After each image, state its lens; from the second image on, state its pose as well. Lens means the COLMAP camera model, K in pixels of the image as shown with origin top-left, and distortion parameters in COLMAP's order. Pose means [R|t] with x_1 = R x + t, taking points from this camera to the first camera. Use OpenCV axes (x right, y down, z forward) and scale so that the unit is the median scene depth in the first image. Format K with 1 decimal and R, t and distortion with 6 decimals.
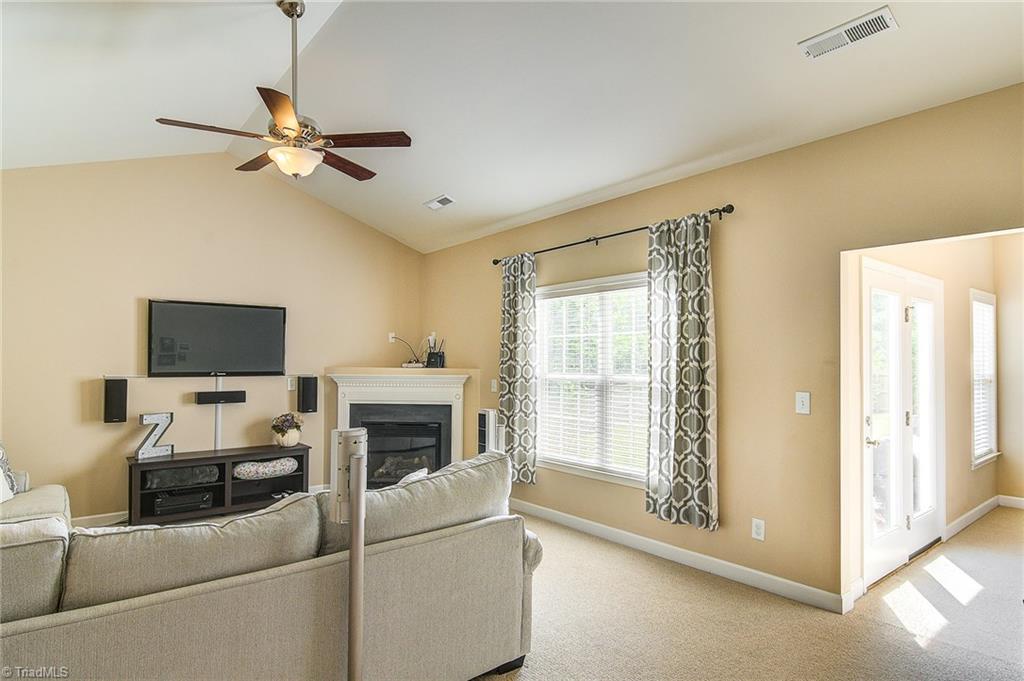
lens RADIAL K [[546.7, 0, 541.4], [0, 546.7, 364.0], [0, 0, 1]] dist [0.003318, -0.008057]
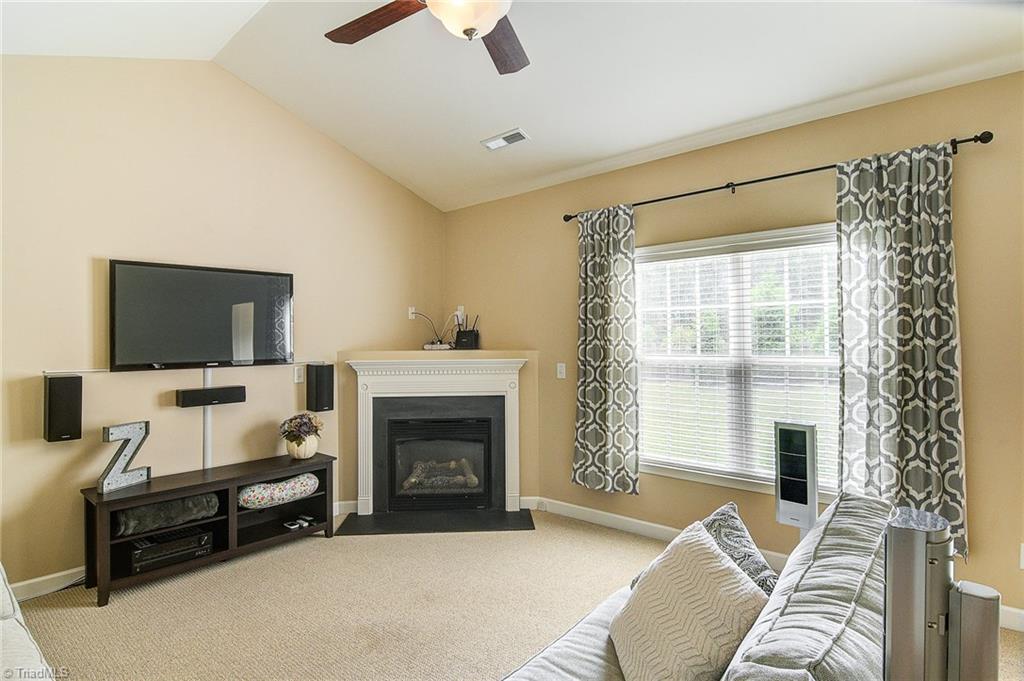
lens RADIAL K [[526.4, 0, 516.6], [0, 526.4, 340.4], [0, 0, 1]] dist [-0.005157, -0.000426]
pose [[0.991094, -0.014649, 0.132356, -0.284943], [0.014476, 0.999893, 0.002268, -0.009434], [-0.132375, -0.000332, 0.991200, 0.260587]]
